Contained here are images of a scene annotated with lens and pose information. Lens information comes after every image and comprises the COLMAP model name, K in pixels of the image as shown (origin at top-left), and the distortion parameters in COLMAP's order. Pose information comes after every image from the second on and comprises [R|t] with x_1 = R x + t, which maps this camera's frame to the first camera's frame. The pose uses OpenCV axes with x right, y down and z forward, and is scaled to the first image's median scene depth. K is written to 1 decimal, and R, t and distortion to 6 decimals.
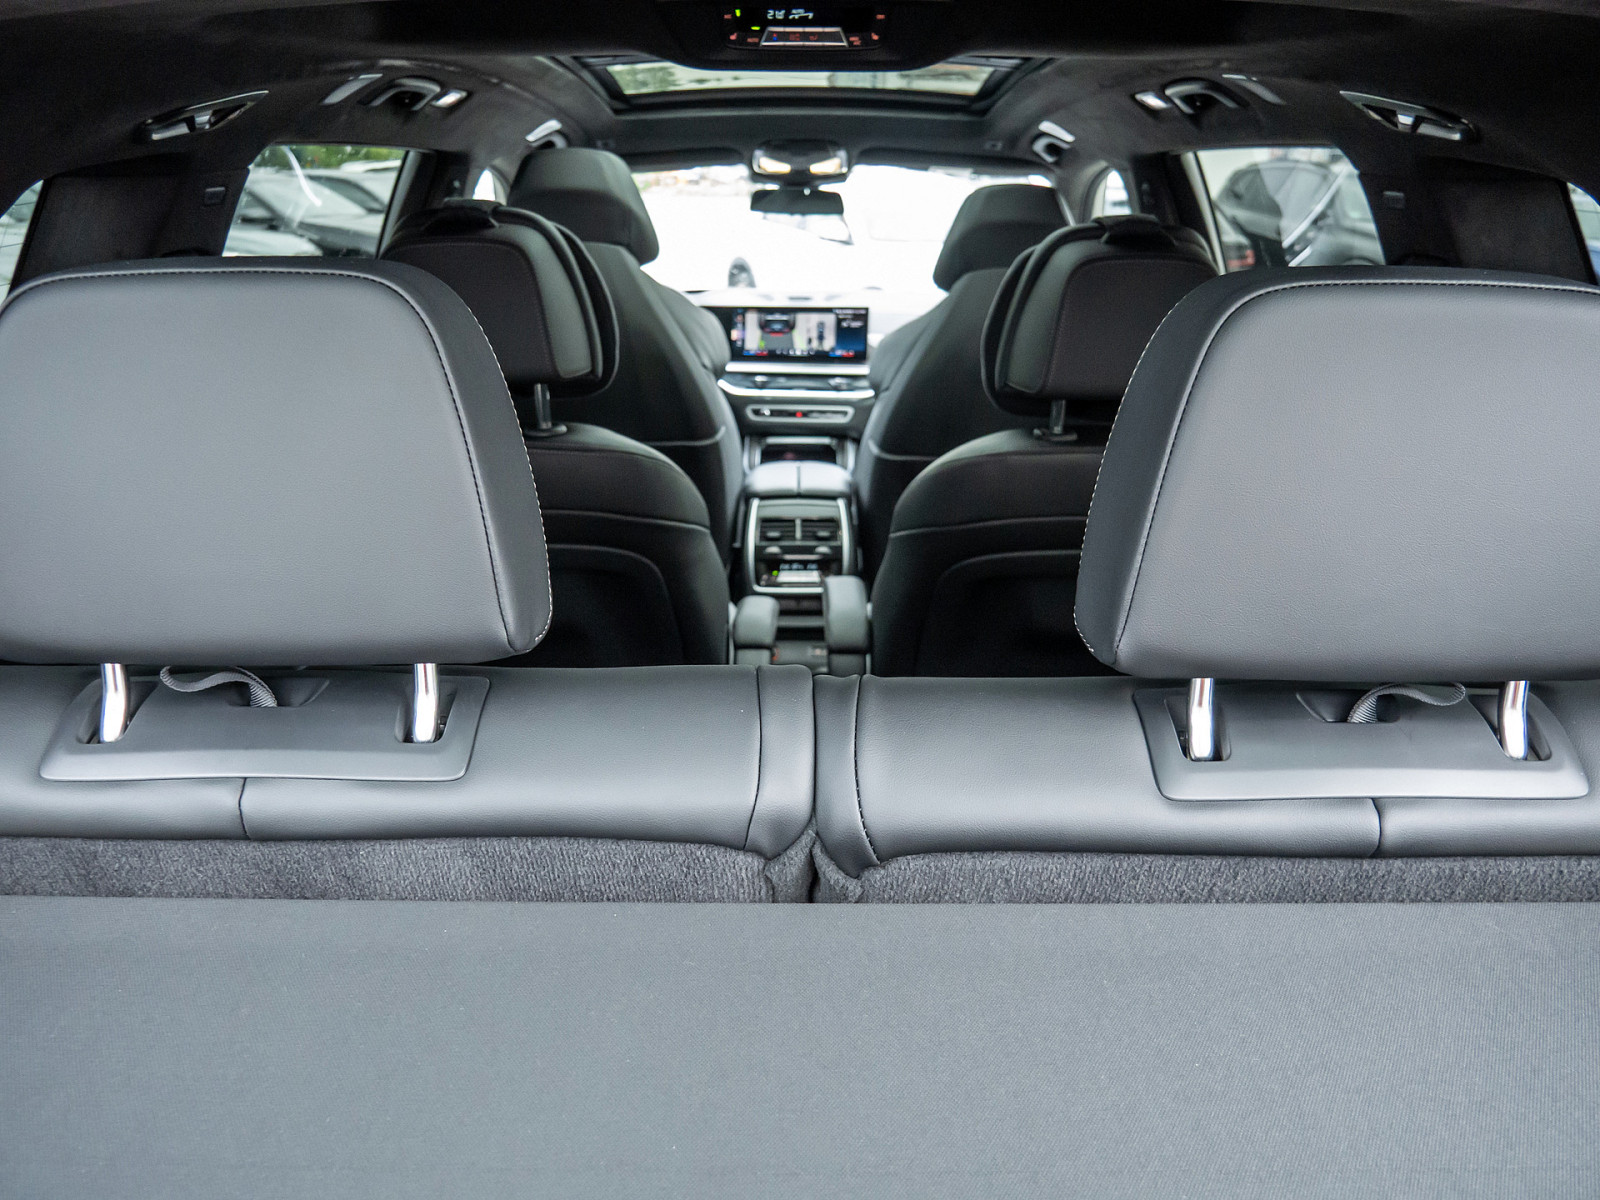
lens RADIAL K [[1150.4, 0, 798.0], [0, 1150.4, 626.8], [0, 0, 1]] dist [-0.051302, 0.010439]
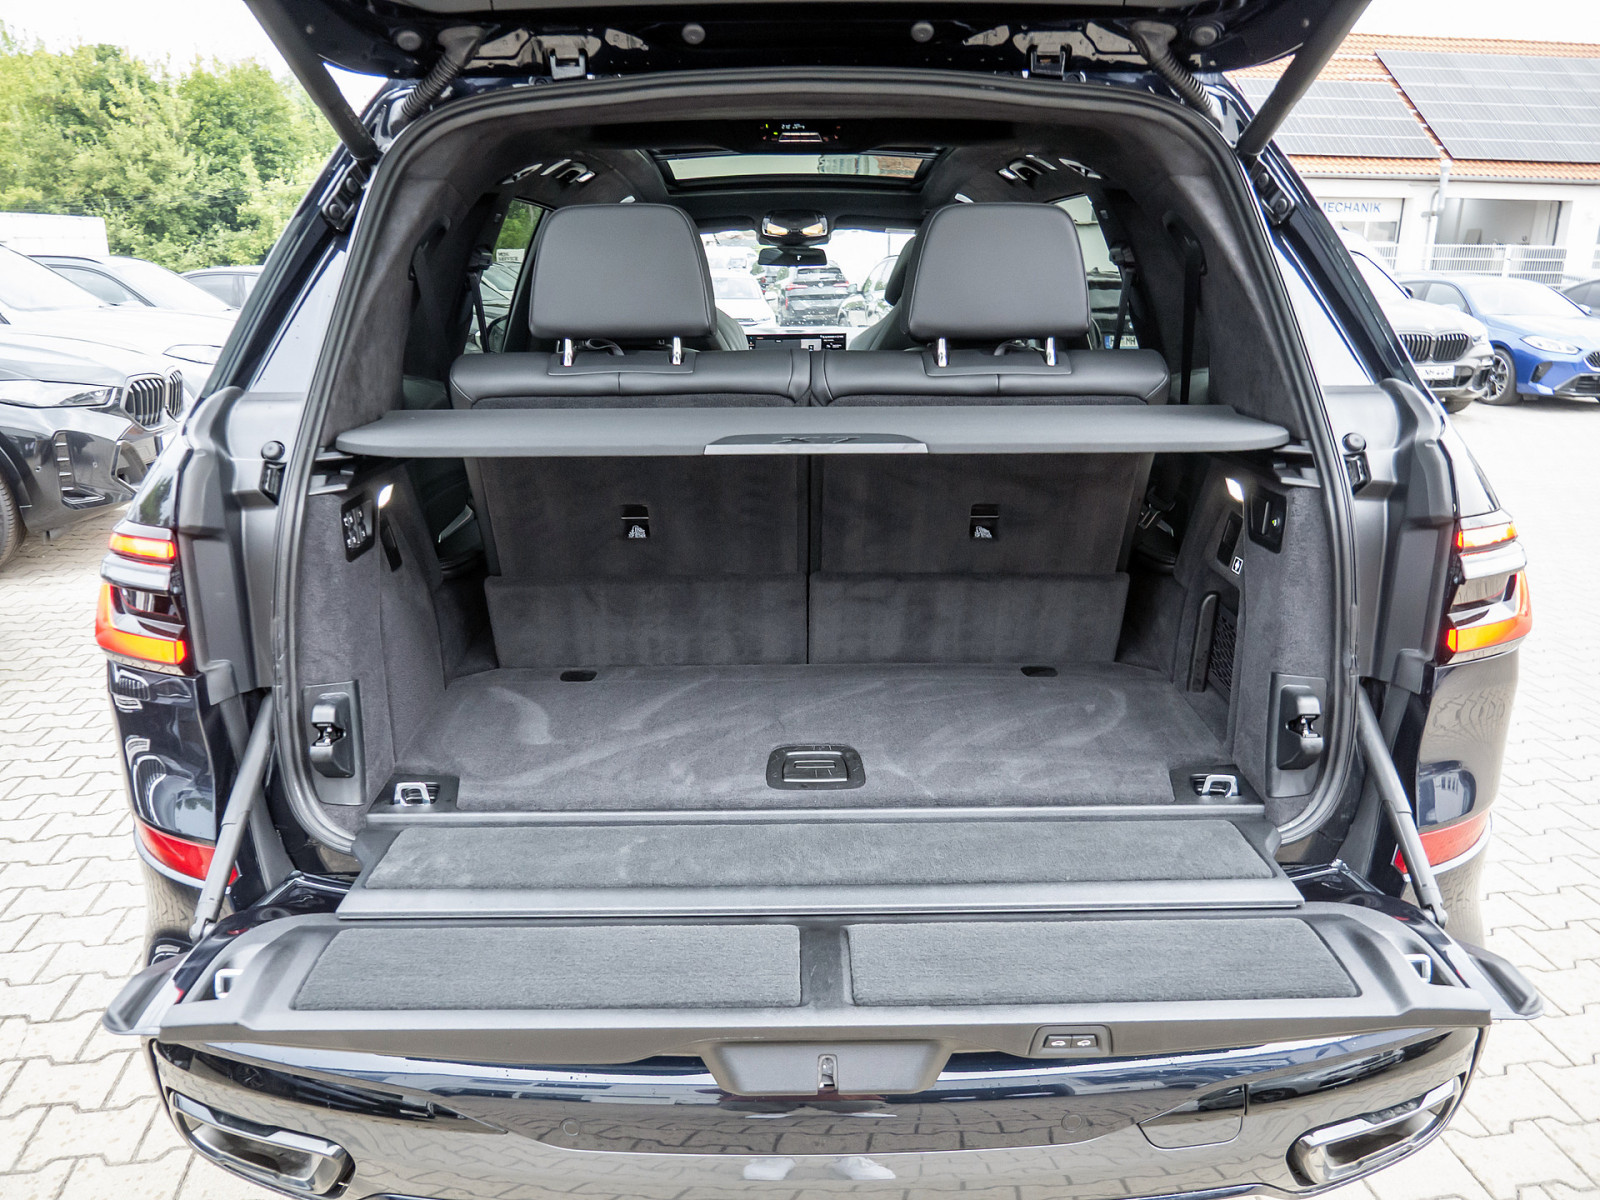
lens RADIAL K [[1150.4, 0, 798.0], [0, 1150.4, 626.8], [0, 0, 1]] dist [-0.051302, 0.010439]
pose [[0.999912, -0.011497, 0.006549, -0.012169], [0.011993, 0.996591, -0.081620, 0.279841], [-0.005588, 0.081691, 0.996642, -0.517584]]
